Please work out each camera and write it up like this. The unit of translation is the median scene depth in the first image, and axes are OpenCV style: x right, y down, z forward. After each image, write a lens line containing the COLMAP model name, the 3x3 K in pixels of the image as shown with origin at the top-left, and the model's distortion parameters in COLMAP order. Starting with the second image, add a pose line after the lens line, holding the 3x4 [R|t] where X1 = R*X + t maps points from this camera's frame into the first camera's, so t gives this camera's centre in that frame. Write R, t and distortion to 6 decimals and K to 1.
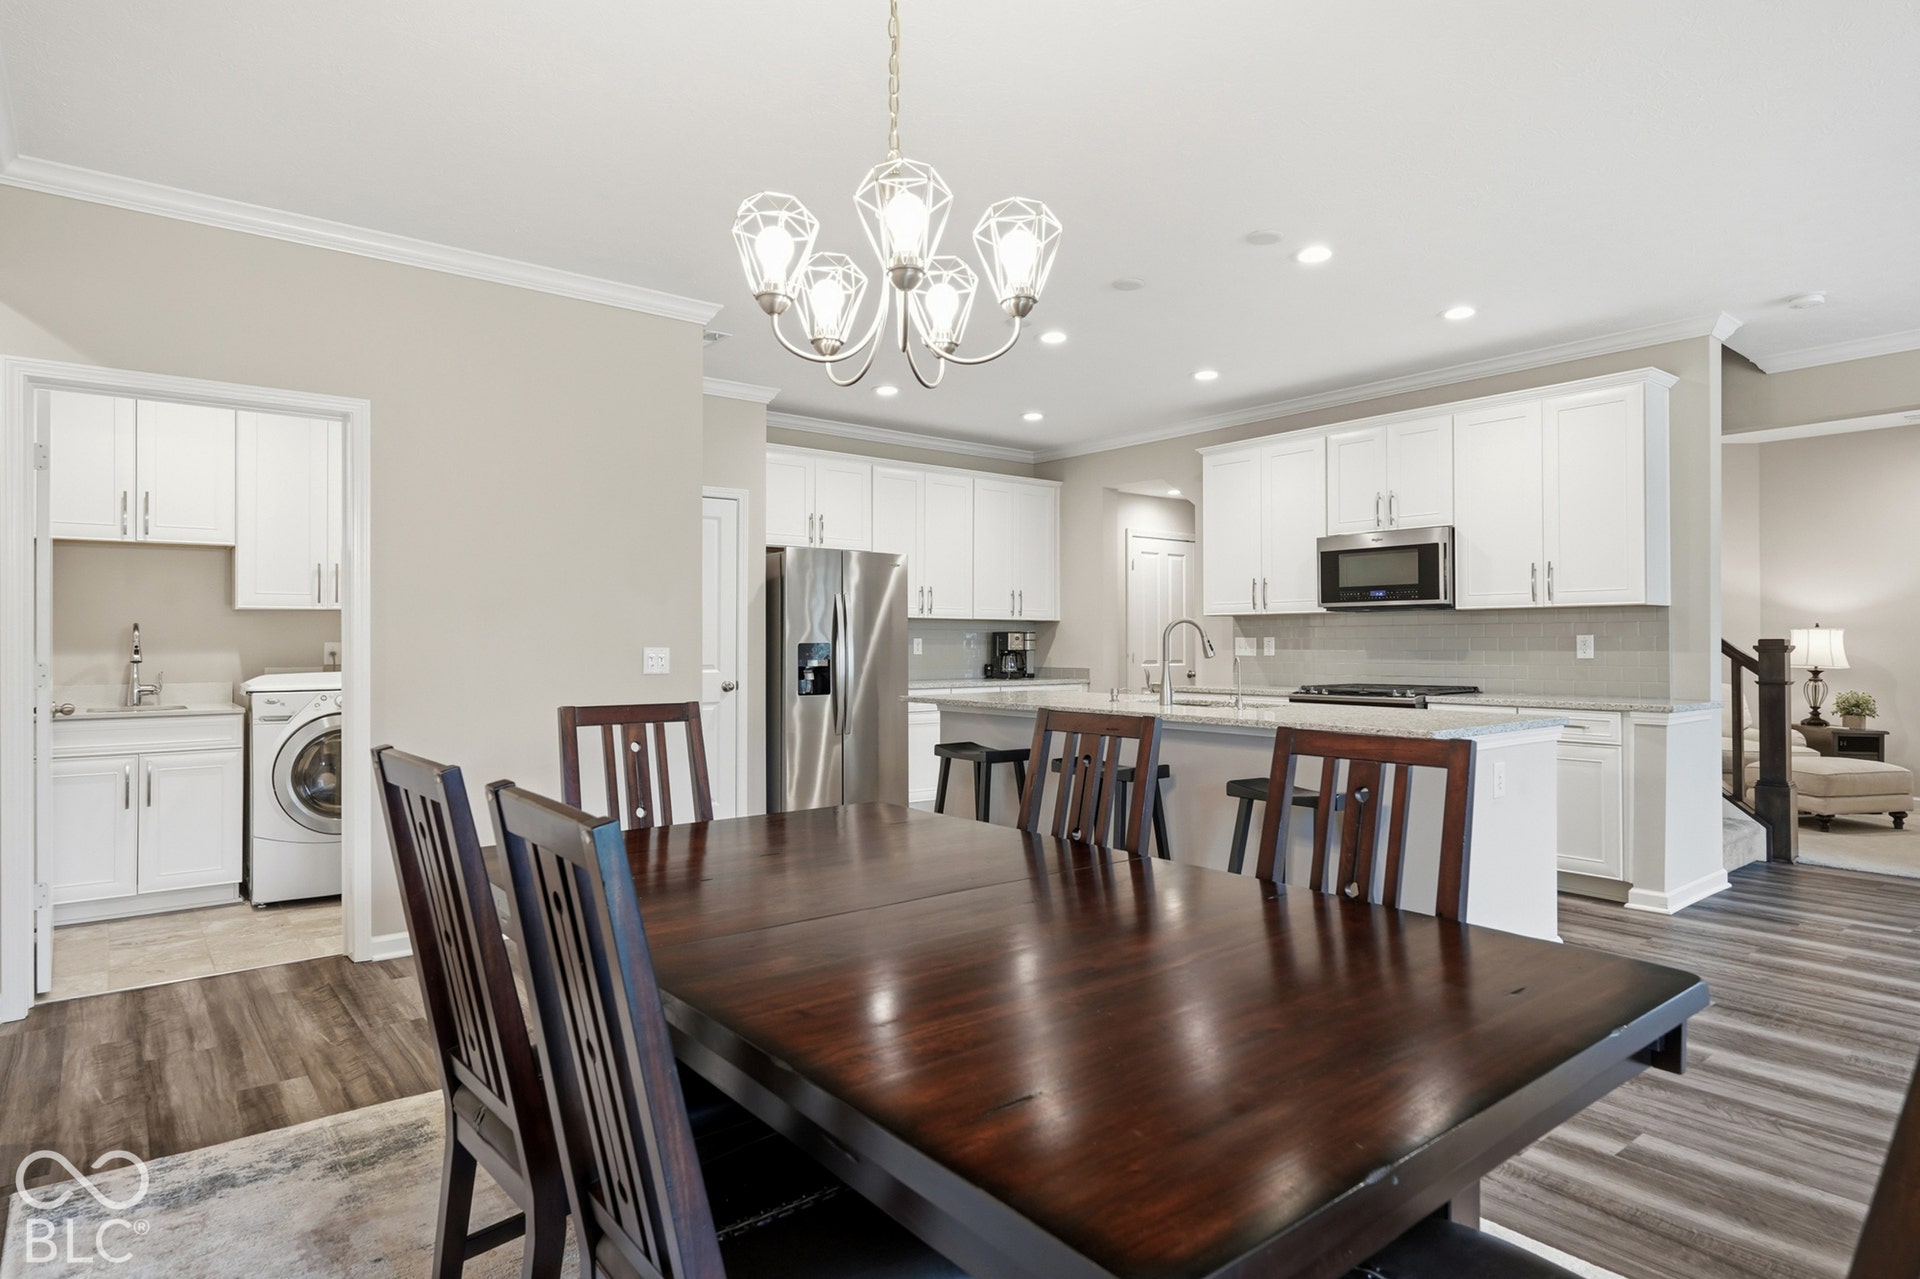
lens RADIAL K [[1054.9, 0, 980.4], [0, 1054.9, 627.6], [0, 0, 1]] dist [0.021780, 0.000525]
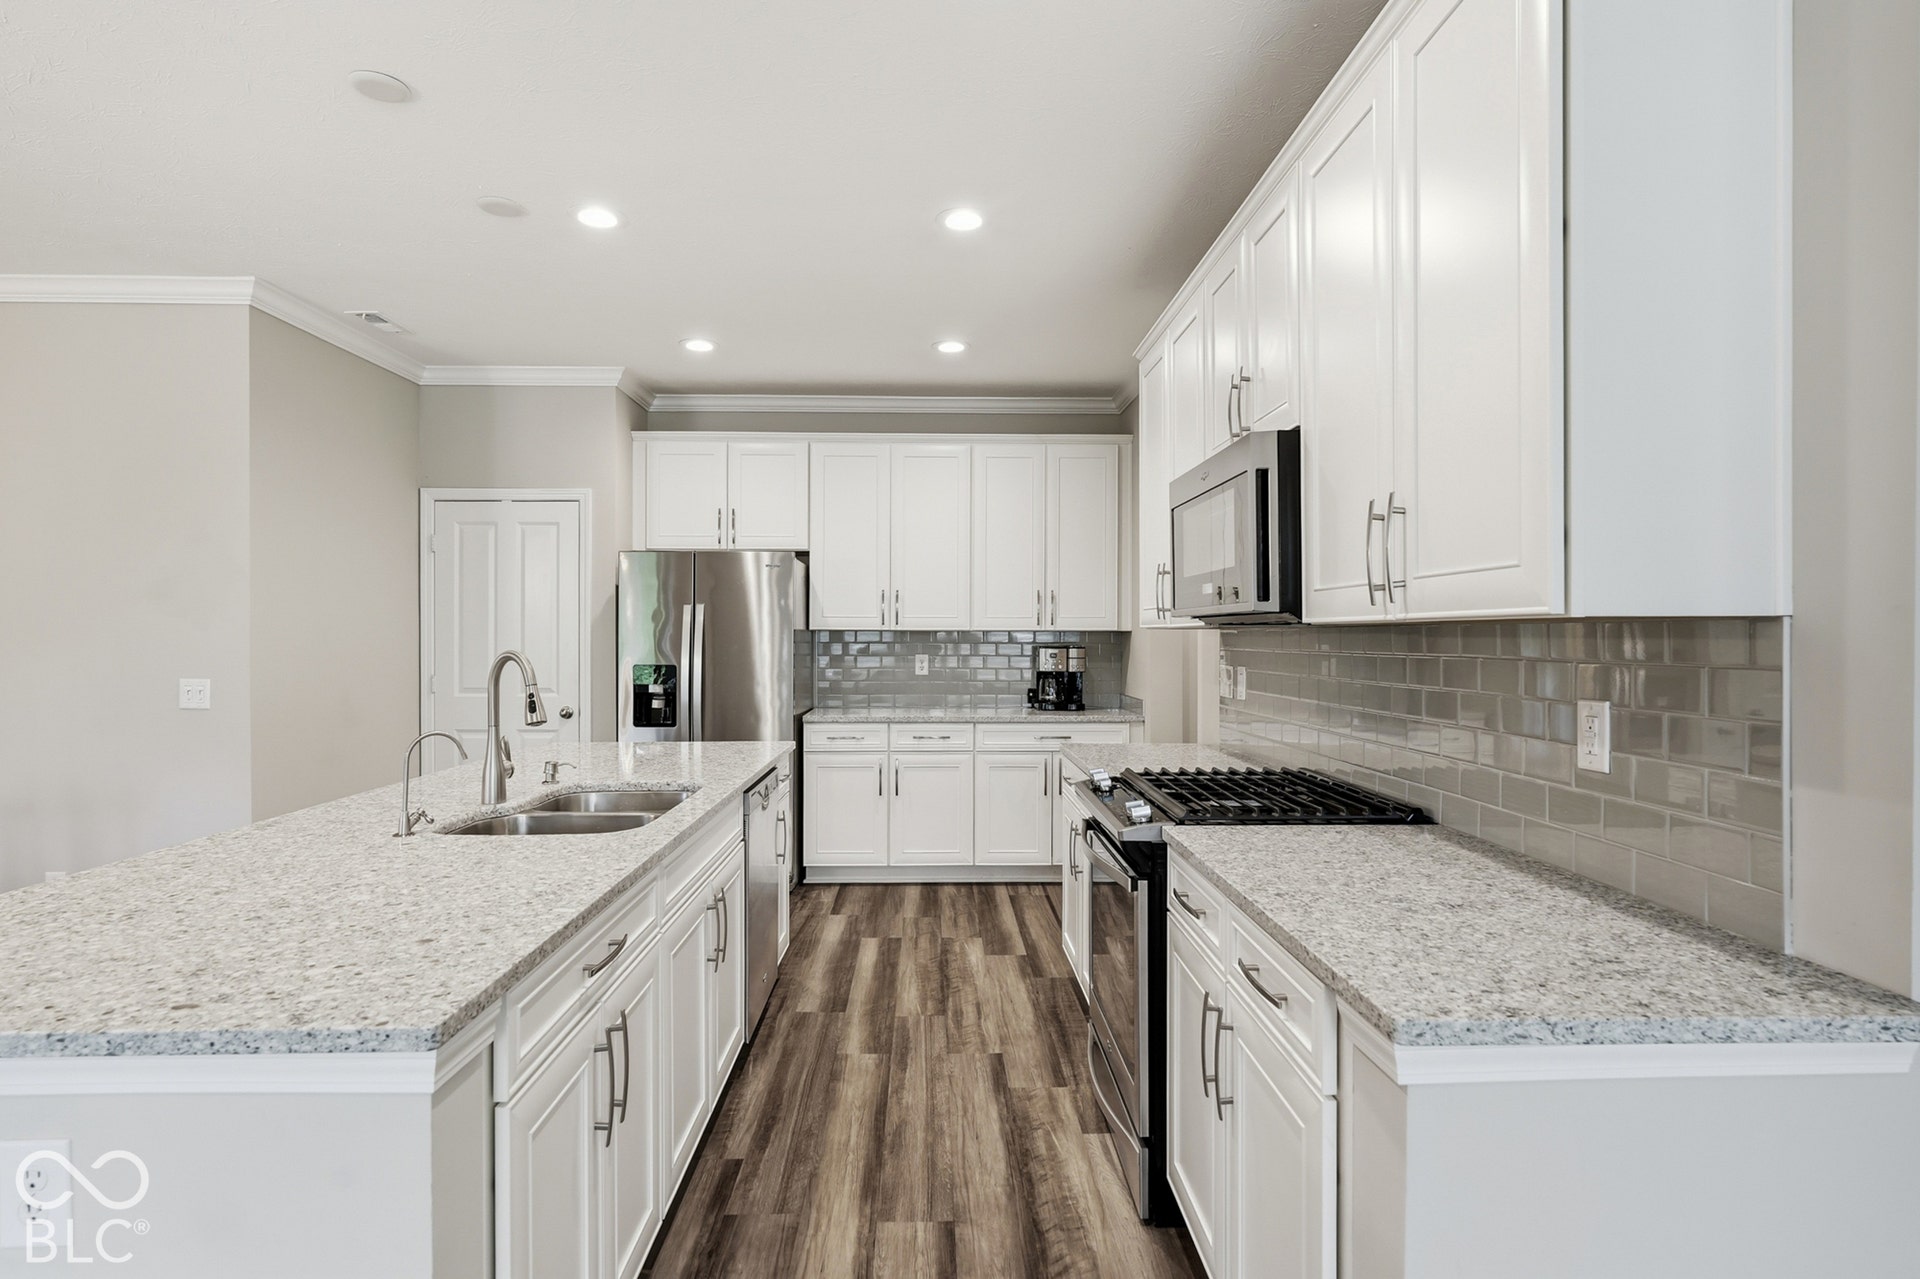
lens RADIAL K [[979.9, 0, 960.0], [0, 979.9, 639.5], [0, 0, 1]] dist [-0.002833, 0.000394]
pose [[0.793744, 0.003461, -0.608242, 0.596085], [0.007779, 0.999844, 0.015841, -0.018825], [0.608202, -0.017305, 0.793594, 0.630237]]
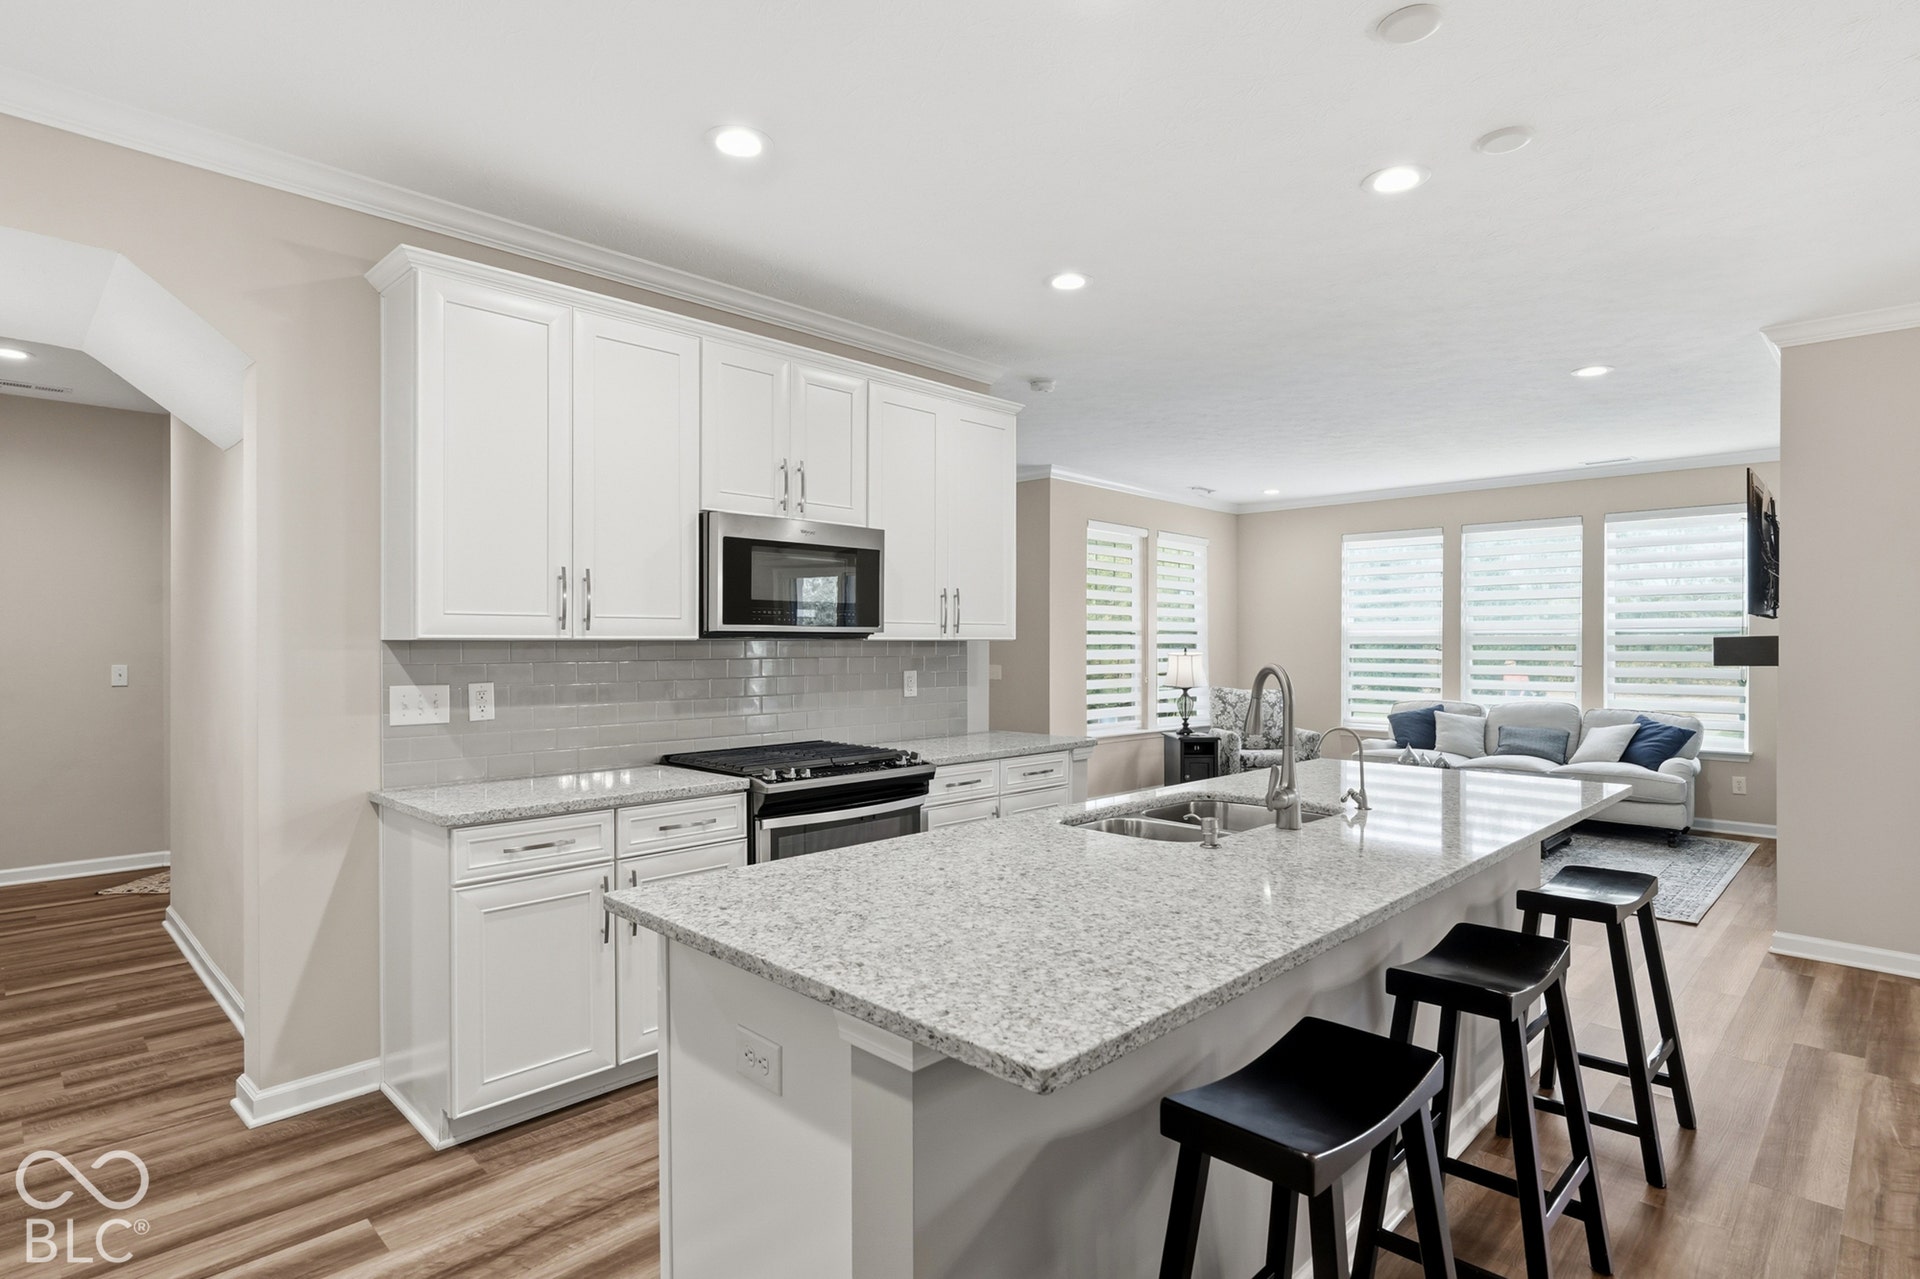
lens RADIAL K [[979.9, 0, 960.0], [0, 979.9, 639.5], [0, 0, 1]] dist [-0.002833, 0.000394]
pose [[-0.109875, 0.001926, 0.993944, -0.255757], [-0.019422, 0.999803, -0.004085, -0.016925], [-0.993756, -0.019754, -0.109816, 1.045942]]
